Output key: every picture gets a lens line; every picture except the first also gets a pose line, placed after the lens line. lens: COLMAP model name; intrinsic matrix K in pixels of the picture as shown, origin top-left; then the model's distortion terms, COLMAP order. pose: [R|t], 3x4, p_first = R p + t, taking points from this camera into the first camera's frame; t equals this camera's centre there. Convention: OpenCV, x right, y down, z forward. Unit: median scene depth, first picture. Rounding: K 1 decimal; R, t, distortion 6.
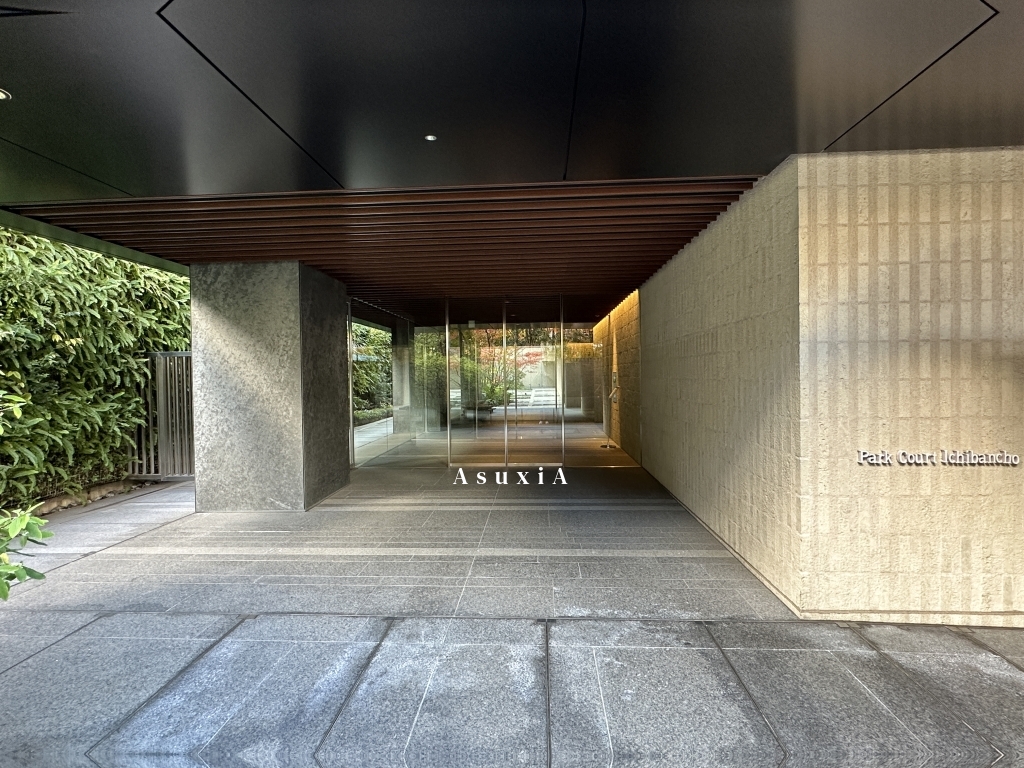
lens RADIAL K [[520.7, 0, 511.6], [0, 520.7, 377.1], [0, 0, 1]] dist [0.002449, 0.000744]
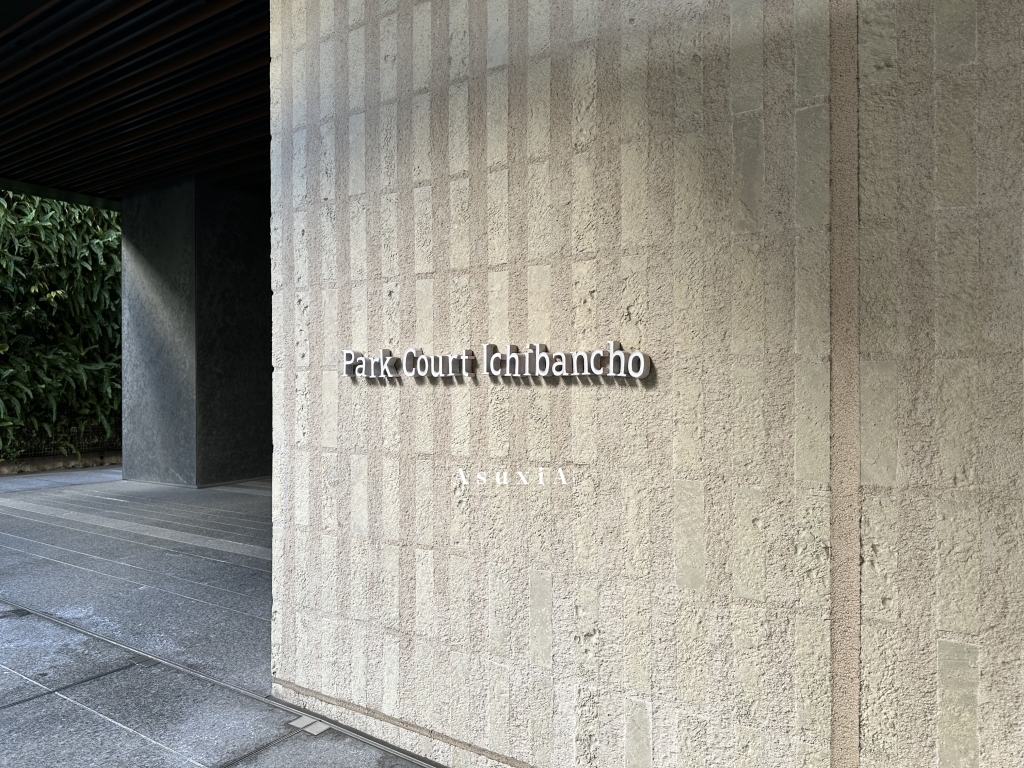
lens RADIAL K [[721.5, 0, 512.0], [0, 721.5, 384.0], [0, 0, 1]] dist [0.068720, -0.072968]
pose [[0.853732, 0.010943, -0.520597, 1.121767], [-0.013501, 0.999908, -0.001122, 0.167864], [0.520537, 0.007986, 0.853802, 0.529212]]
